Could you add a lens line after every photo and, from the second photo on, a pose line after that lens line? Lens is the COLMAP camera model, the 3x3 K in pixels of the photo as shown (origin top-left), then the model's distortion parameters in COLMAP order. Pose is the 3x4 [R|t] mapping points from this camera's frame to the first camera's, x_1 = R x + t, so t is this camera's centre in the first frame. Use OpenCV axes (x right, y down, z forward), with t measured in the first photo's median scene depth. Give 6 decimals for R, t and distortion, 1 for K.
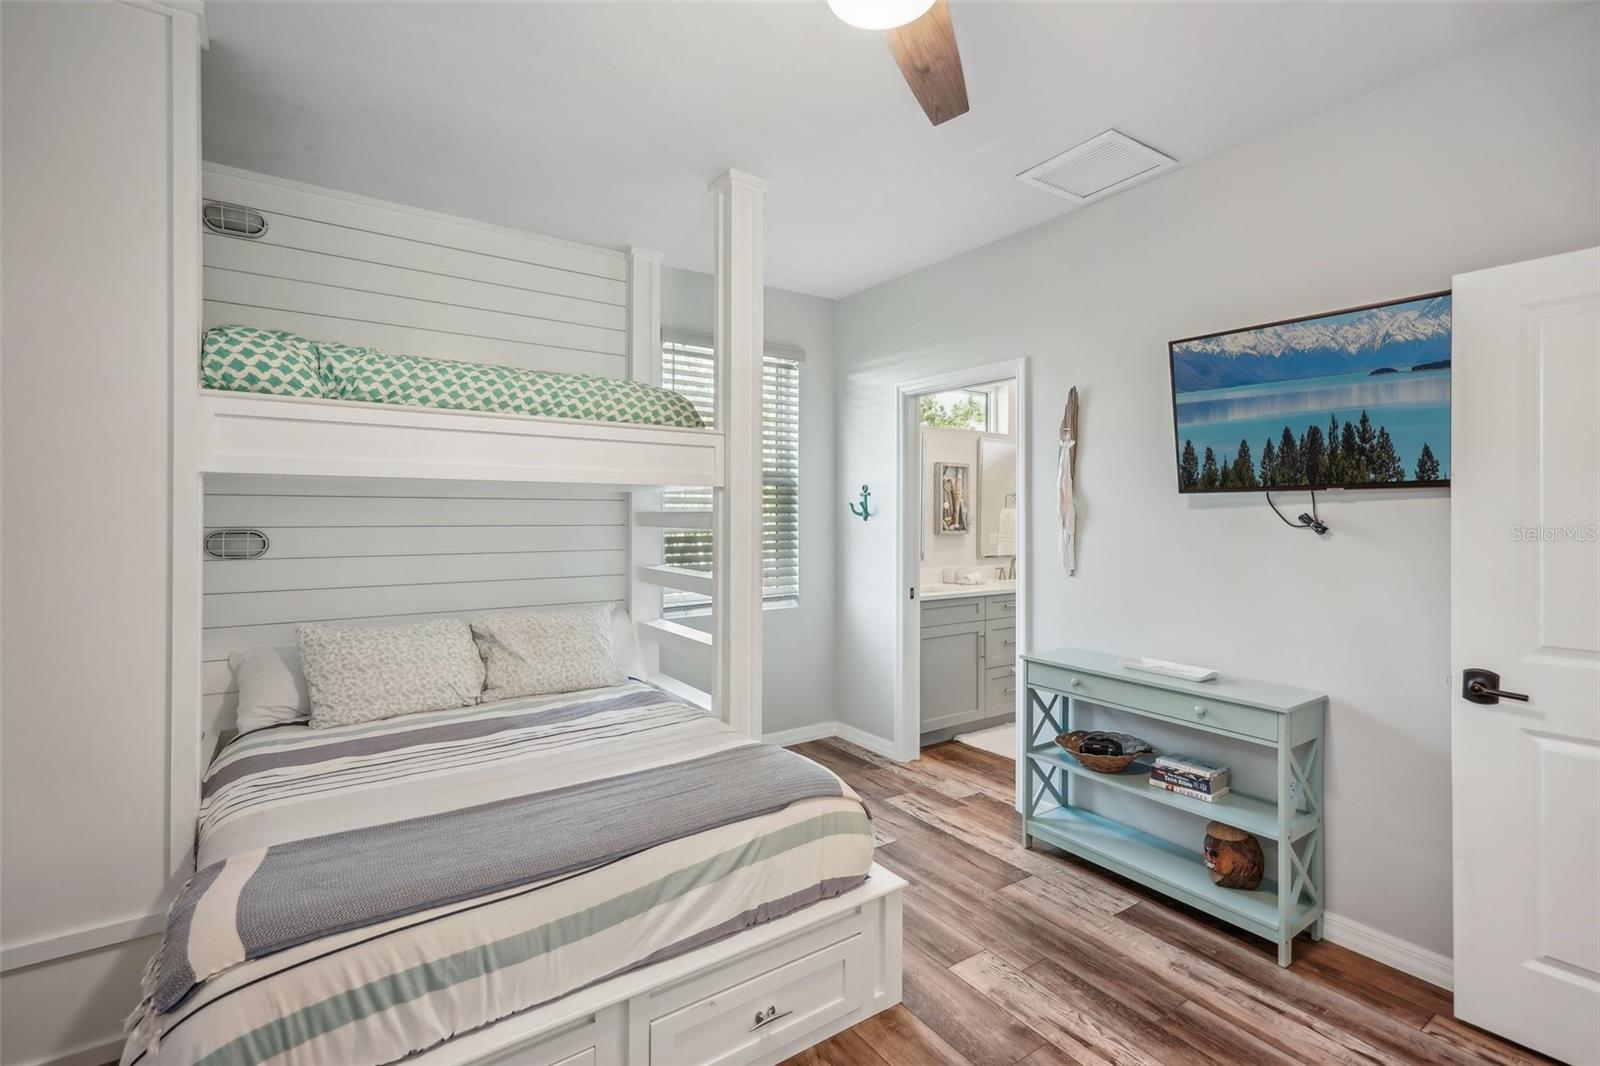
lens RADIAL K [[727.2, 0, 796.1], [0, 727.2, 520.7], [0, 0, 1]] dist [0.011107, 0.000741]
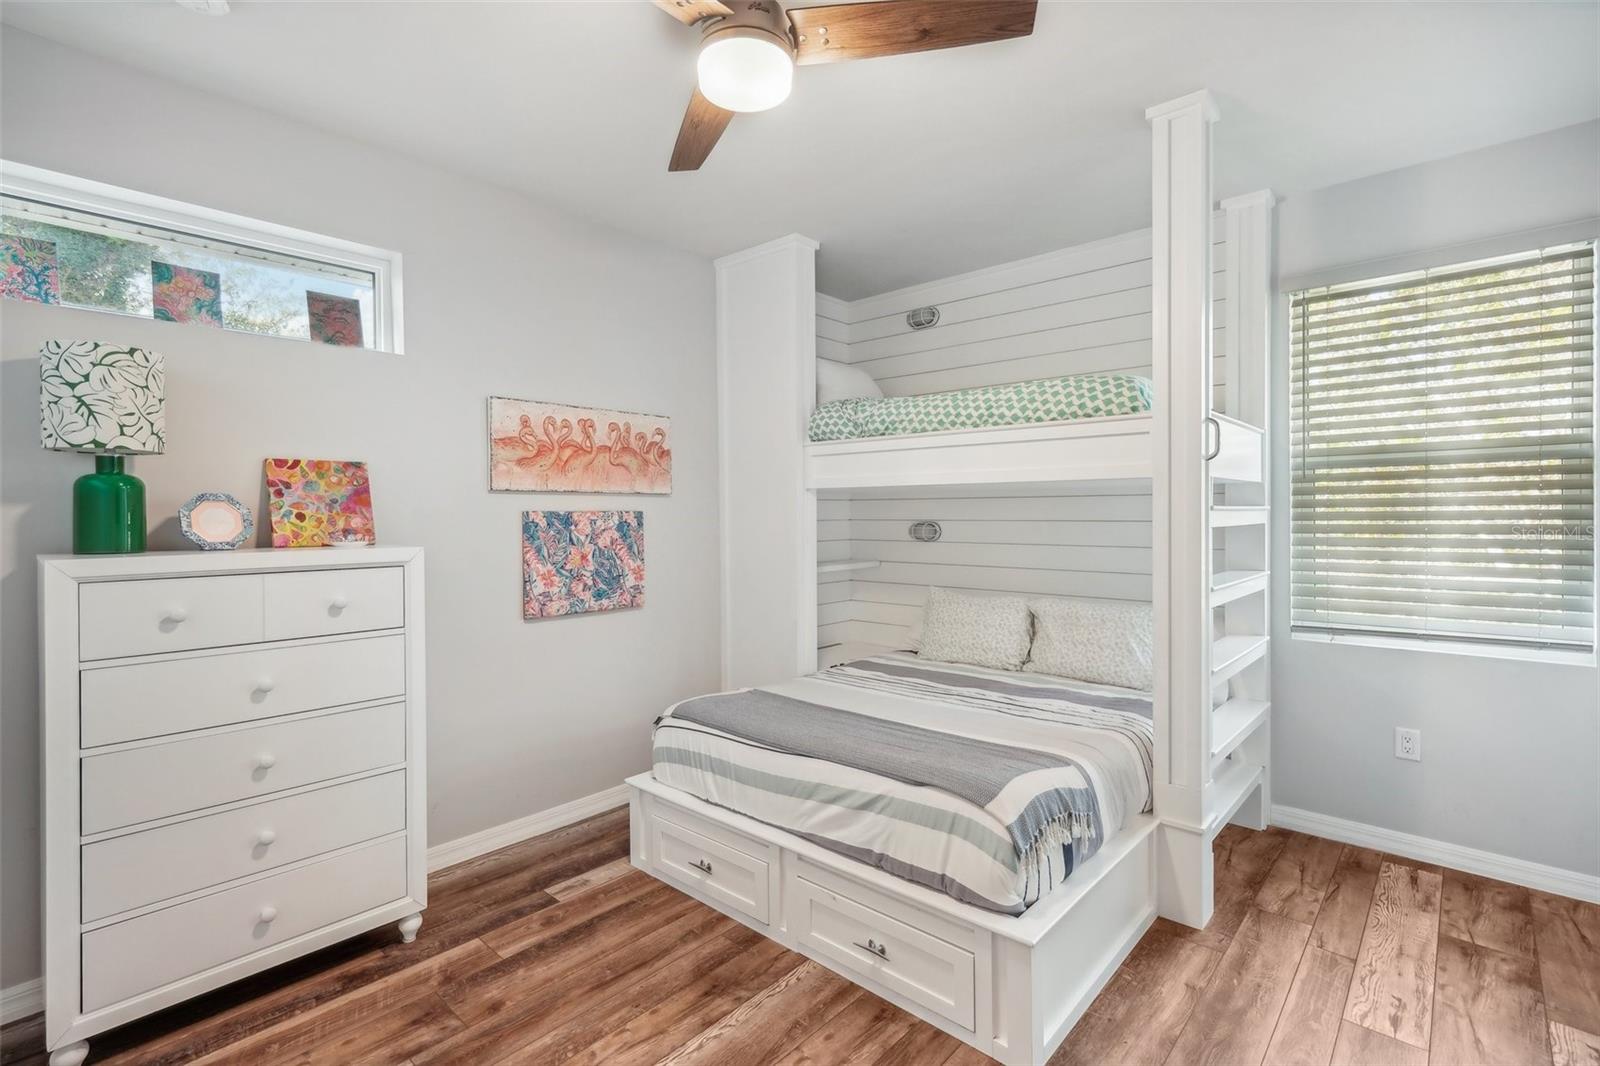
lens RADIAL K [[727.2, 0, 795.9], [0, 727.2, 527.6], [0, 0, 1]] dist [0.011107, 0.000741]
pose [[0.240001, 0.016619, -0.970630, 0.737334], [-0.002879, 0.999861, 0.016407, 0.000135], [0.970768, -0.001144, 0.240015, 0.433710]]
